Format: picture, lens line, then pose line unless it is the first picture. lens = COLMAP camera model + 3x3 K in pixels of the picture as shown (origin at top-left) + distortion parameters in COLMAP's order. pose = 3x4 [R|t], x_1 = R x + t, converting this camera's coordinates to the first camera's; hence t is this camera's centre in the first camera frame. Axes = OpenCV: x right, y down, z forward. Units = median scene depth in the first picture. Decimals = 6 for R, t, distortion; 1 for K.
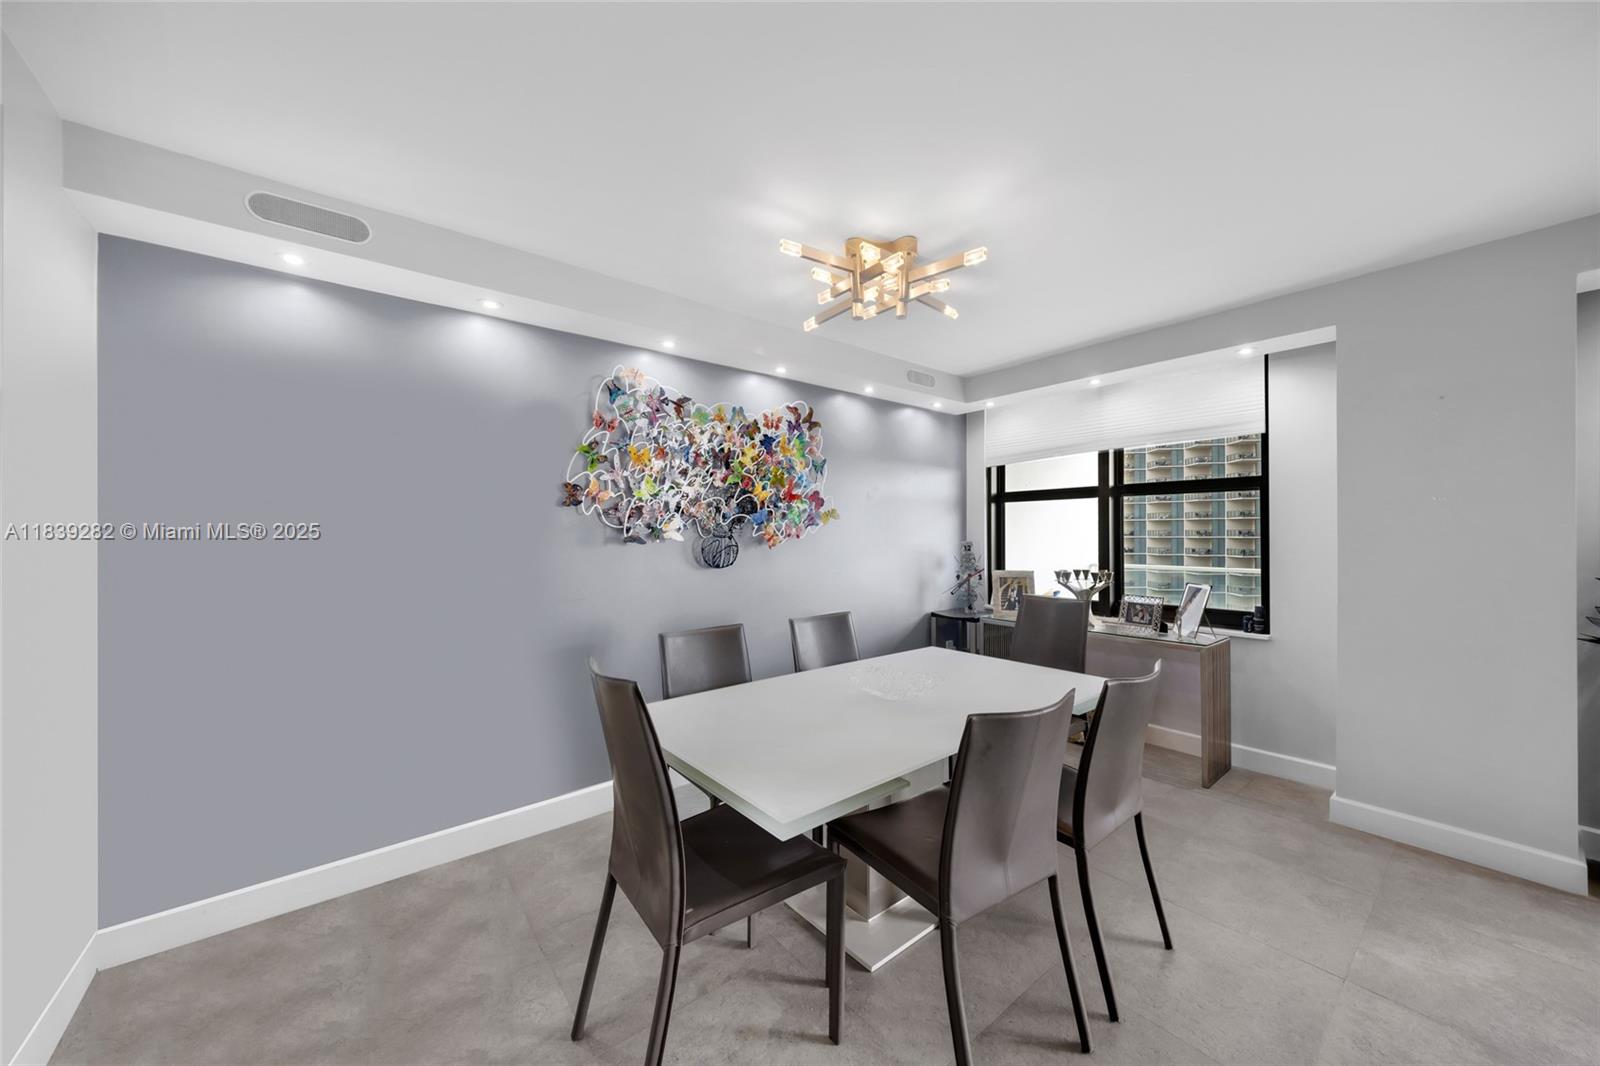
lens RADIAL K [[570.3, 0, 800.0], [0, 570.3, 533.0], [0, 0, 1]] dist [0.000375, -0.000025]
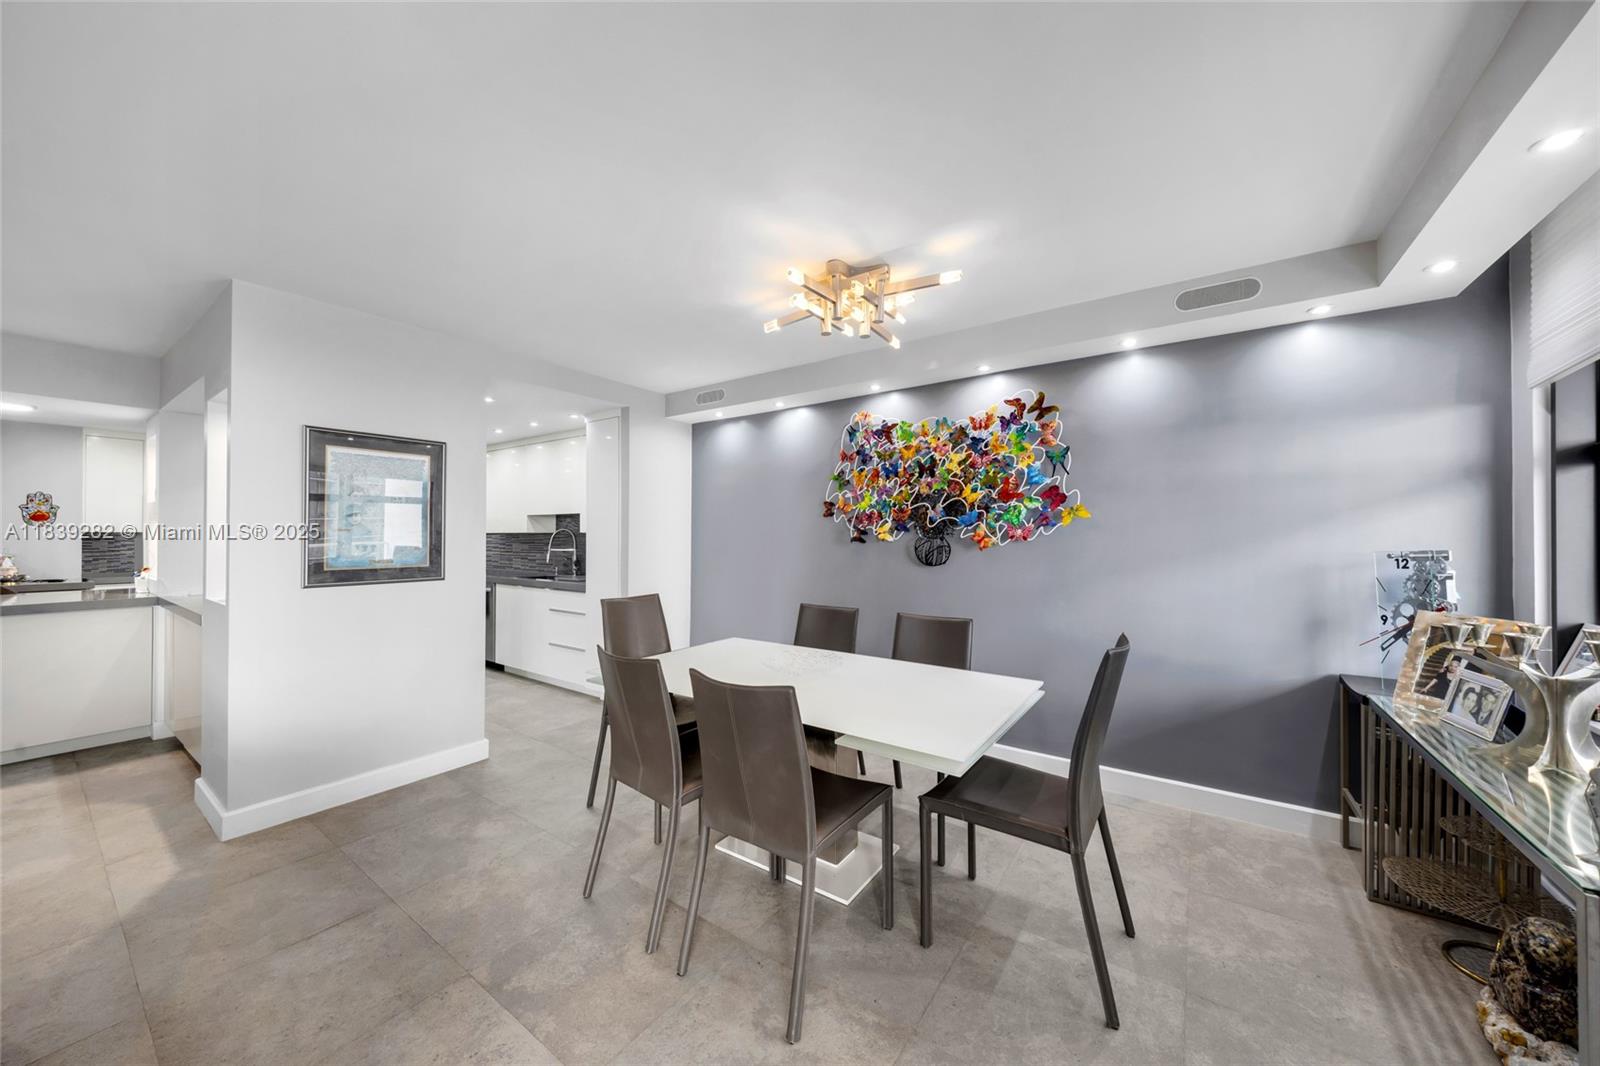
lens RADIAL K [[570.3, 0, 800.0], [0, 570.3, 533.0], [0, 0, 1]] dist [0.000375, -0.000025]
pose [[0.253642, -0.000134, -0.967298, 0.839633], [0.004463, 0.999990, 0.001032, -0.005324], [0.967288, -0.004579, 0.253640, 0.447082]]
